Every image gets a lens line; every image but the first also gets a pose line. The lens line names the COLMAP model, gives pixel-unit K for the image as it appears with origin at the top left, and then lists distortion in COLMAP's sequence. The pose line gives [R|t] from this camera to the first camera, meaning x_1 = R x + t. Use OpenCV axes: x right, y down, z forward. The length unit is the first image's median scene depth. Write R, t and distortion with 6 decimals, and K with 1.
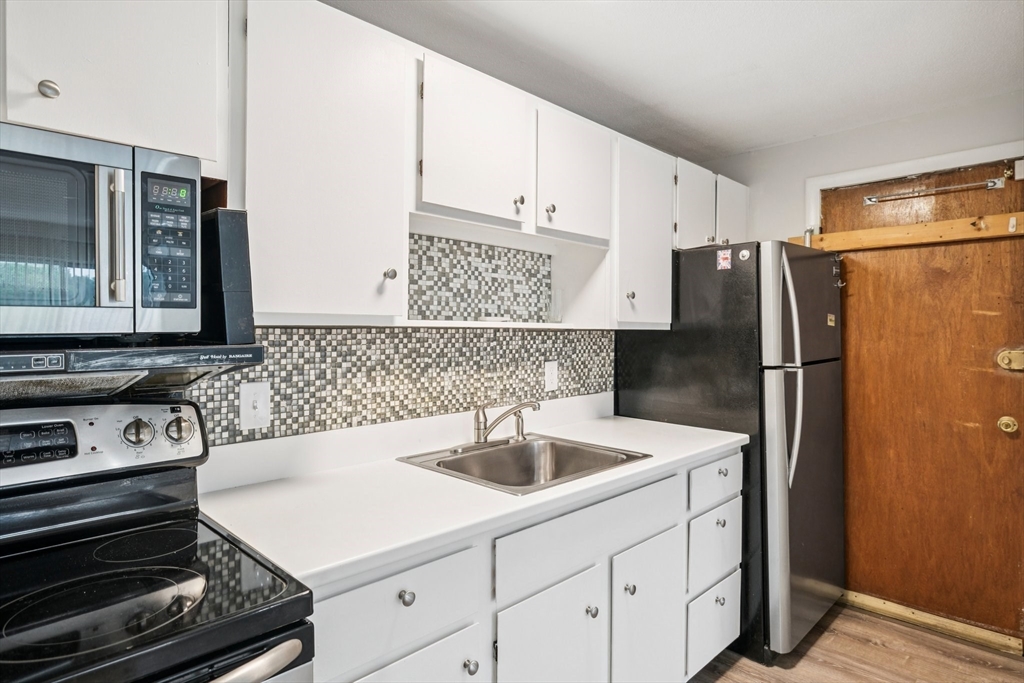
lens RADIAL K [[568.5, 0, 513.2], [0, 568.5, 332.0], [0, 0, 1]] dist [-0.001179, 0.004144]
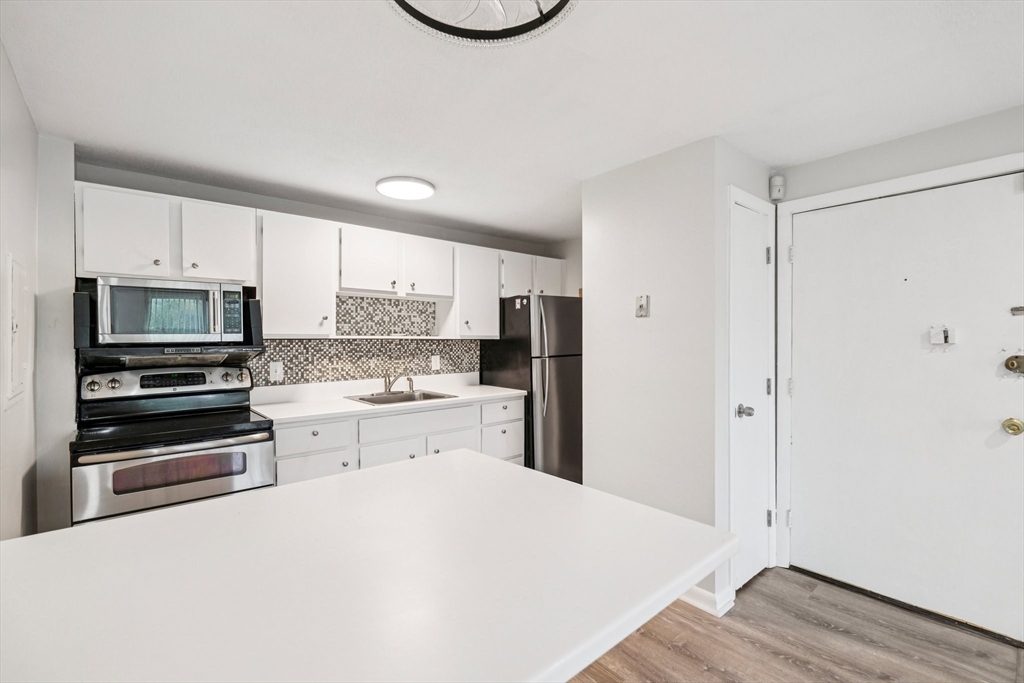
lens RADIAL K [[443.8, 0, 511.3], [0, 443.8, 346.9], [0, 0, 1]] dist [0.004267, -0.001634]
pose [[0.997354, -0.005449, -0.072499, 0.556332], [0.006342, 0.999907, 0.012103, 0.005722], [0.072426, -0.012531, 0.997295, -0.670732]]
